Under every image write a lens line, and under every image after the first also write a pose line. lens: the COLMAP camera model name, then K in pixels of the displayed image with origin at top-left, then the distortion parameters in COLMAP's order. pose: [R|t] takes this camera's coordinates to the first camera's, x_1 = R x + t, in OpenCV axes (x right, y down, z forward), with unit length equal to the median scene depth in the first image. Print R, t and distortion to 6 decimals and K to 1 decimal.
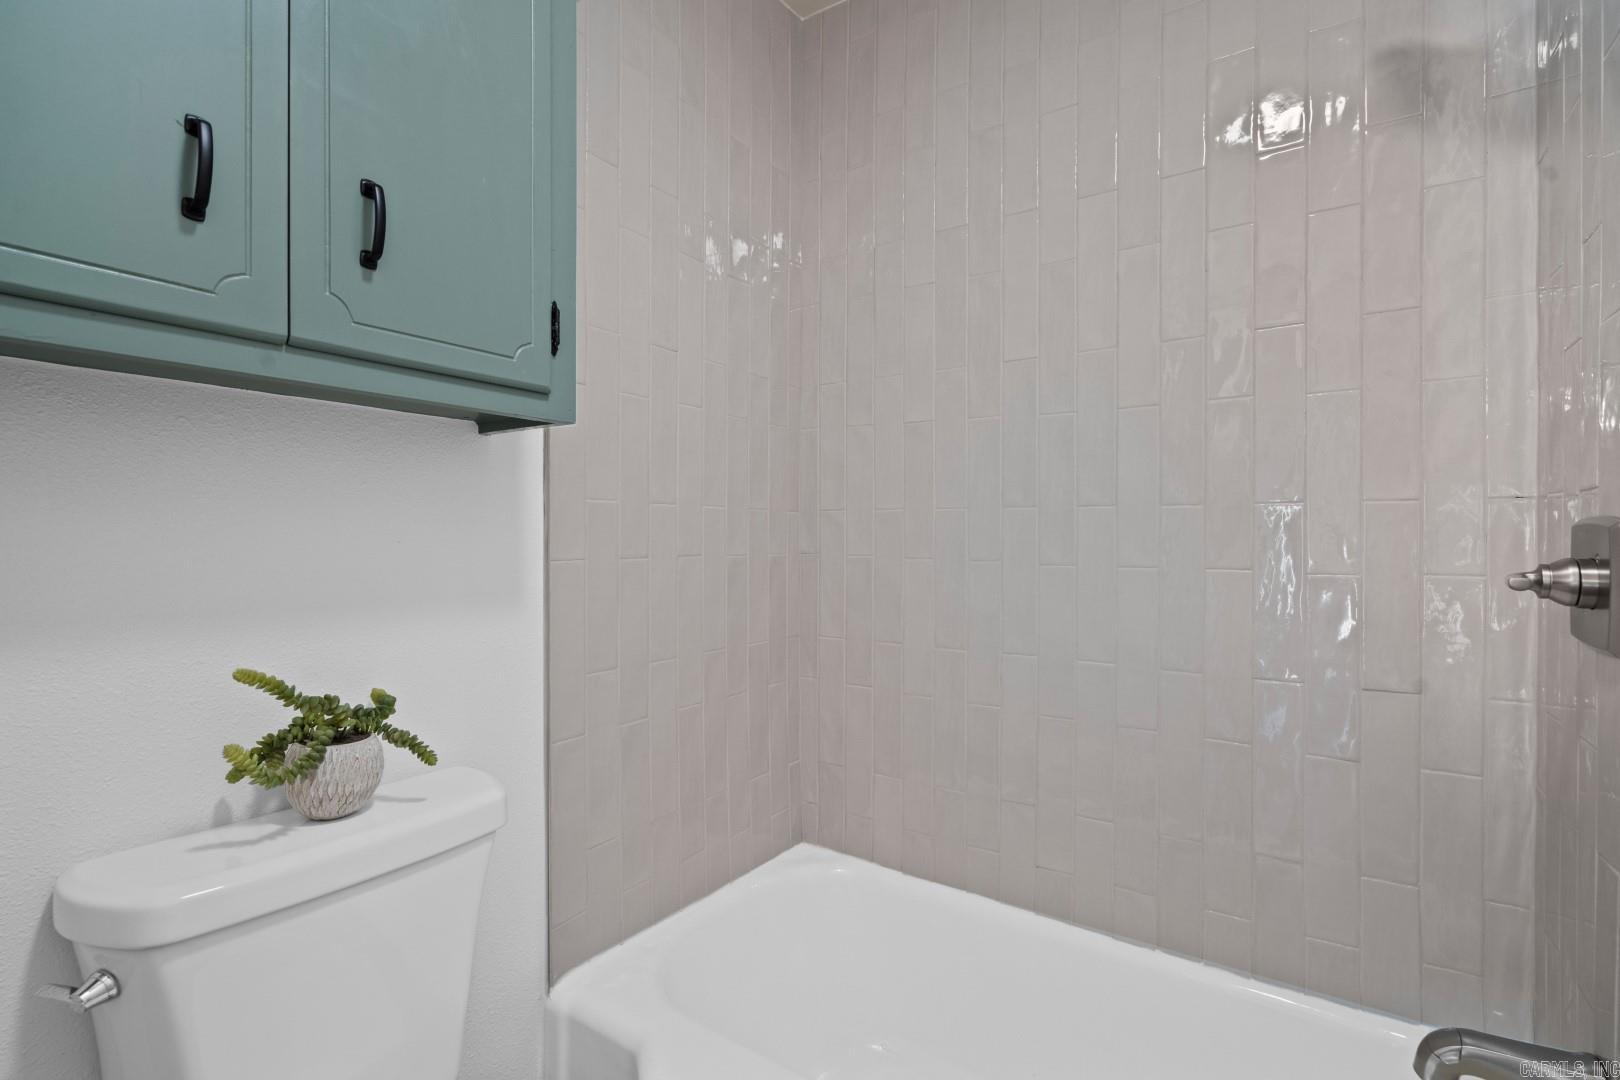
lens RADIAL K [[754.0, 0, 805.9], [0, 754.0, 539.8], [0, 0, 1]] dist [-0.003136, 0.002188]
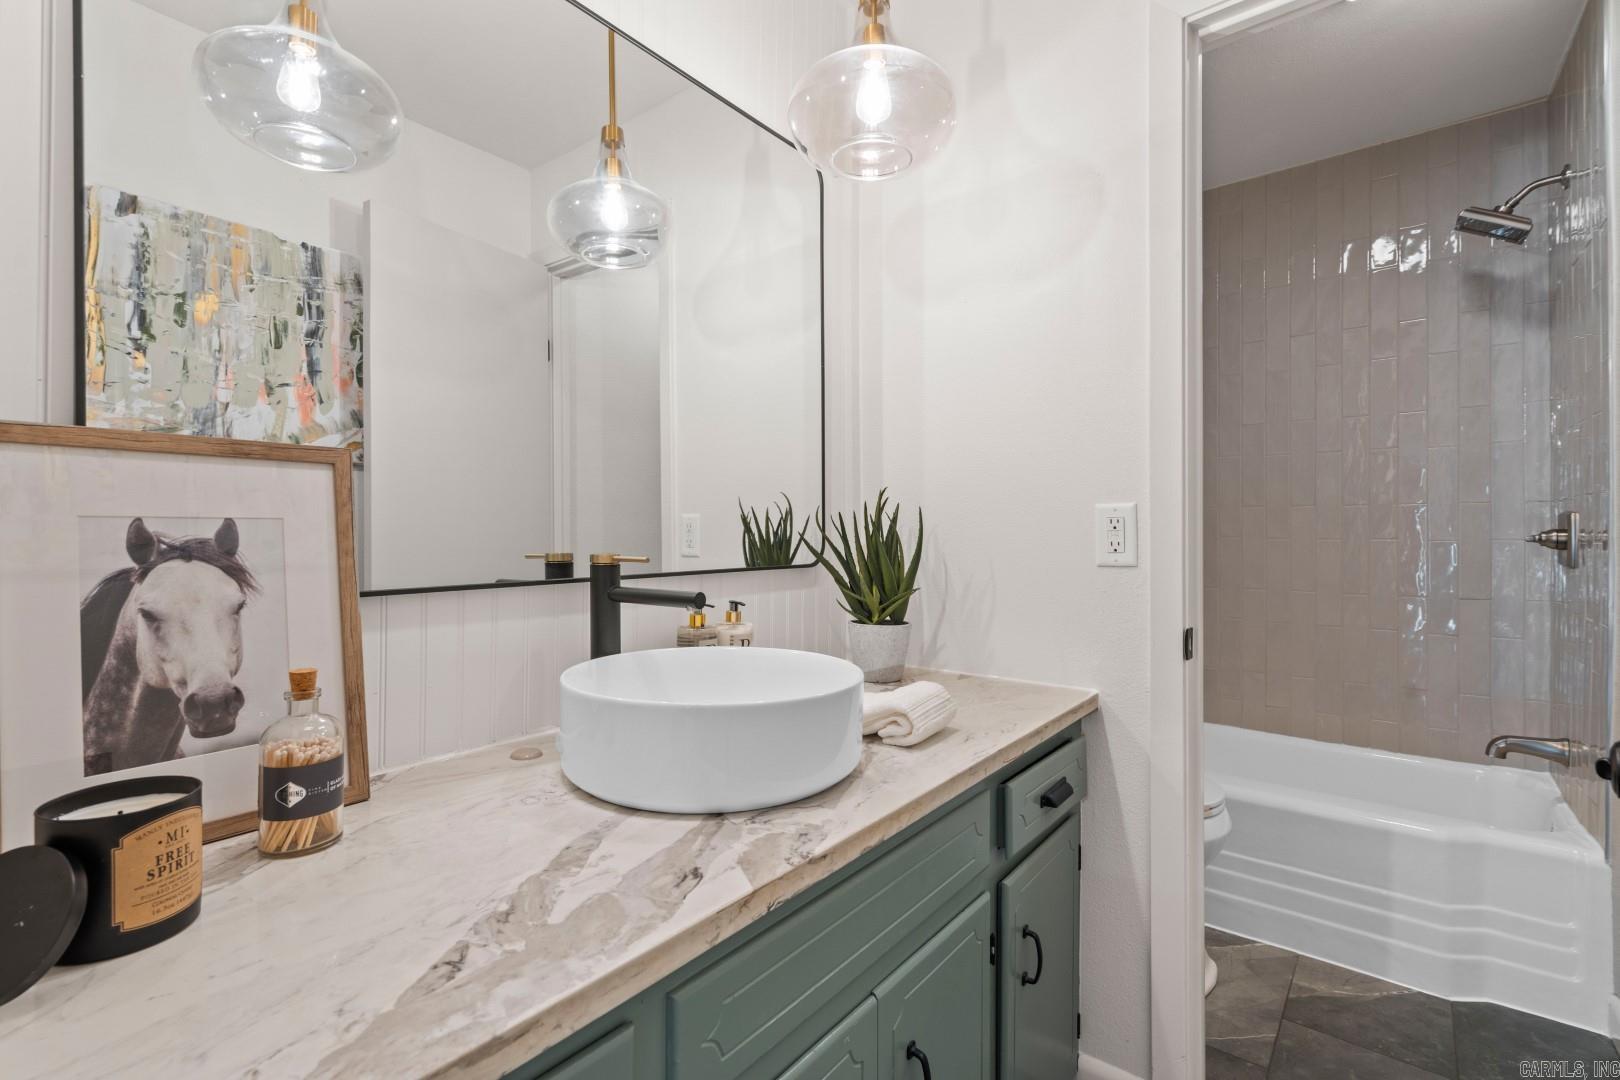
lens RADIAL K [[754.0, 0, 805.8], [0, 754.0, 535.8], [0, 0, 1]] dist [-0.003136, 0.002188]
pose [[0.998409, -0.005423, -0.056120, -1.133875], [0.005932, 0.999943, 0.008918, 0.009477], [0.056069, -0.009237, 0.998384, -1.408629]]
